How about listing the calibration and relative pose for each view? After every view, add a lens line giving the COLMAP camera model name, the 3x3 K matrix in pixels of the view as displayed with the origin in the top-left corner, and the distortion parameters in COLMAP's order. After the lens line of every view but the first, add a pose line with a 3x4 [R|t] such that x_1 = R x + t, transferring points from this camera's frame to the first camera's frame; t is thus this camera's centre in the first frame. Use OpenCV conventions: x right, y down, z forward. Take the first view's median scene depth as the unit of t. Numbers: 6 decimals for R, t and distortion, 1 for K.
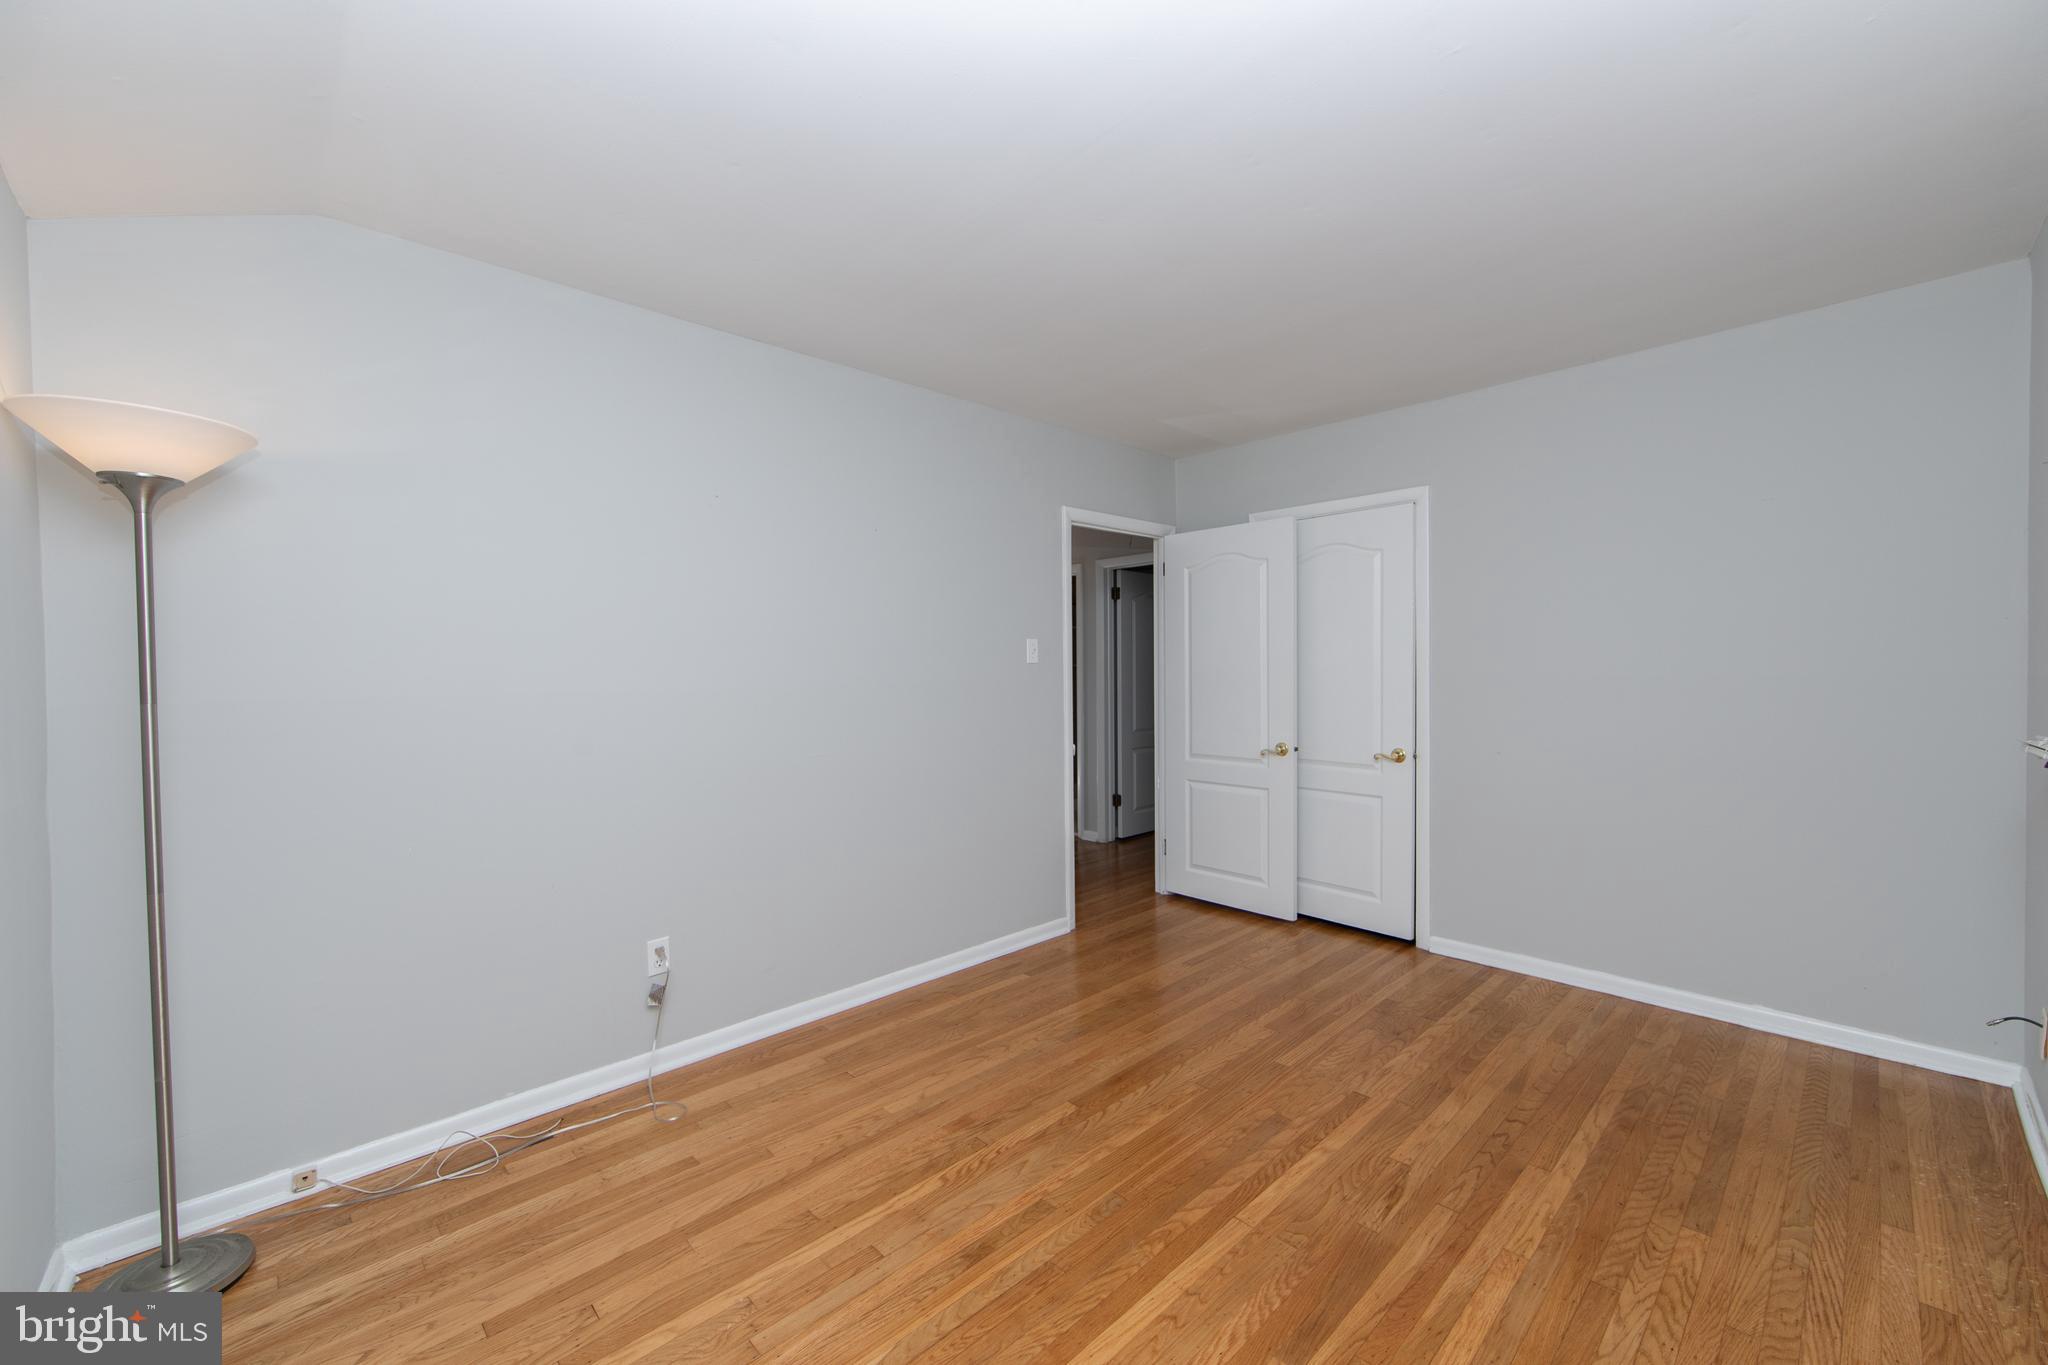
lens RADIAL K [[805.9, 0, 1025.1], [0, 805.9, 682.1], [0, 0, 1]] dist [-0.001389, 0.000406]
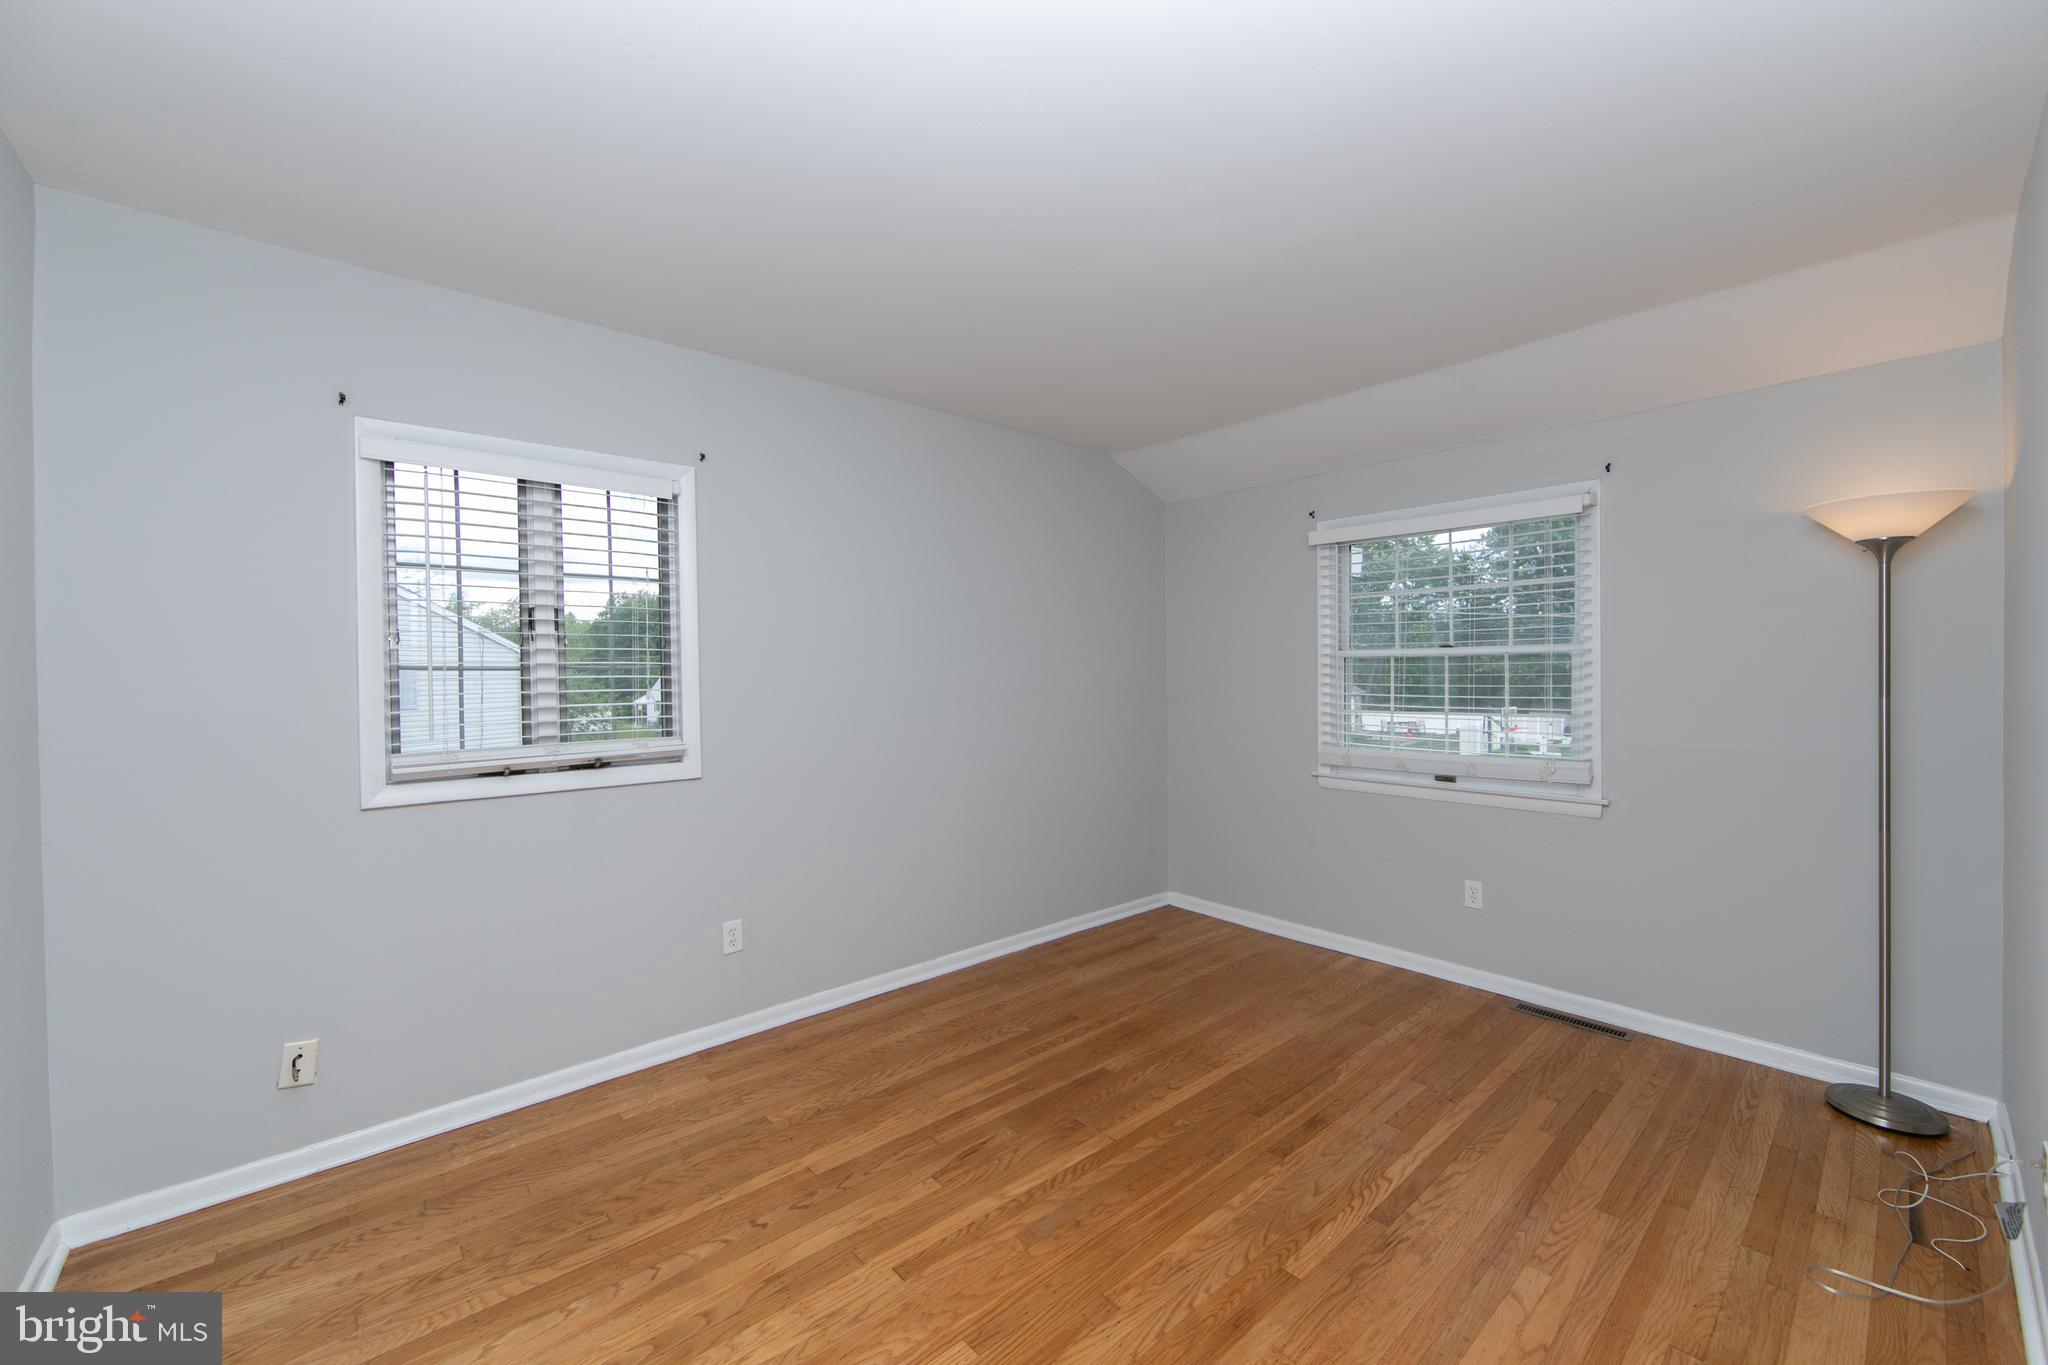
lens RADIAL K [[805.9, 0, 1022.4], [0, 805.9, 683.9], [0, 0, 1]] dist [-0.001389, 0.000406]
pose [[-0.999212, 0.018234, 0.035265, 0.320931], [0.019138, 0.999493, 0.025458, -0.052773], [-0.034783, 0.026113, -0.999054, 2.050607]]
